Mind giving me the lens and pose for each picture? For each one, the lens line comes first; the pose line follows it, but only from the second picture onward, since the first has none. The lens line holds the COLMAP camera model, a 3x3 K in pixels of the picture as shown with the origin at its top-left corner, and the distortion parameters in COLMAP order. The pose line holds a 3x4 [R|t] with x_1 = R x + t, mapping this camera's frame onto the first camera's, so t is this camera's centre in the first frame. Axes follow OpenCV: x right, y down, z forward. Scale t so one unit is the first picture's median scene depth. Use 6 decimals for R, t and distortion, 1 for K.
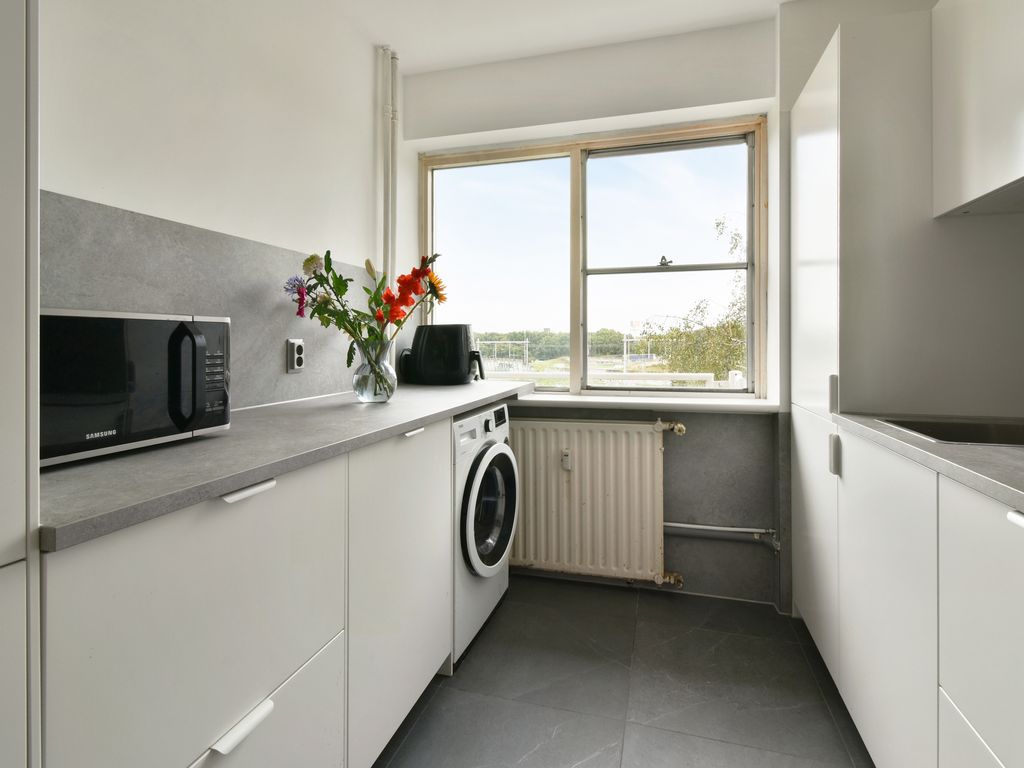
lens RADIAL K [[524.6, 0, 514.9], [0, 524.6, 350.5], [0, 0, 1]] dist [0.005558, 0.001711]
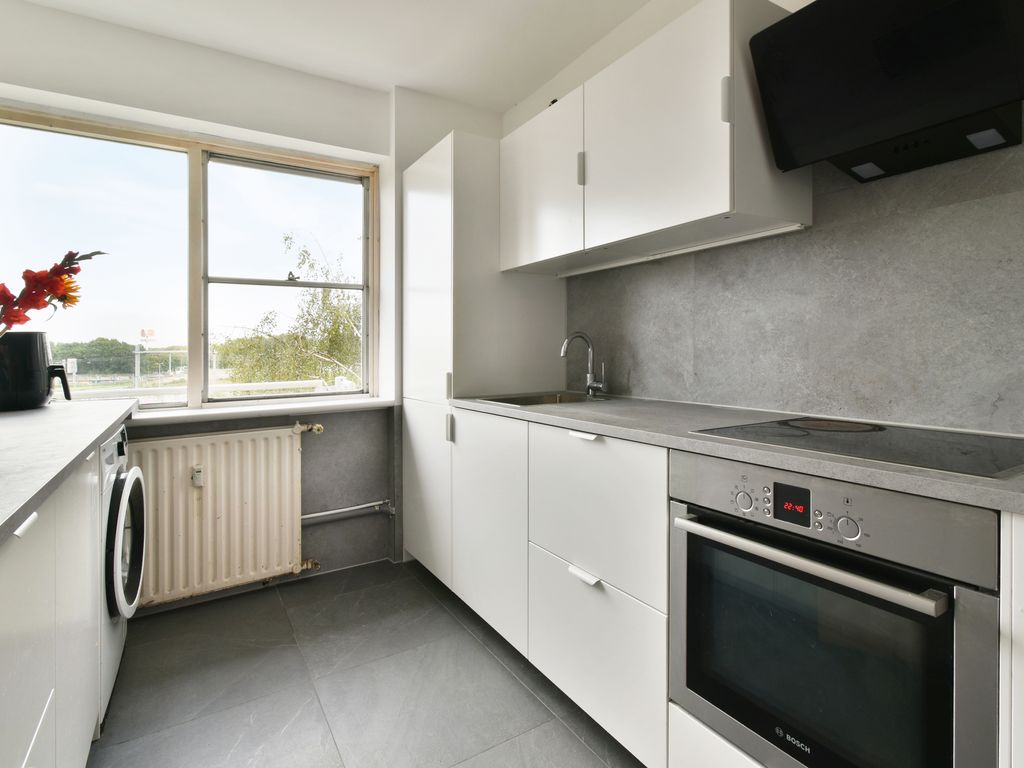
lens RADIAL K [[524.6, 0, 510.1], [0, 524.6, 384.3], [0, 0, 1]] dist [0.005558, 0.001711]
pose [[0.676114, -0.055492, 0.734705, -0.217114], [0.023948, 0.998288, 0.053362, 0.003601], [-0.736408, -0.018484, 0.676285, -0.062502]]
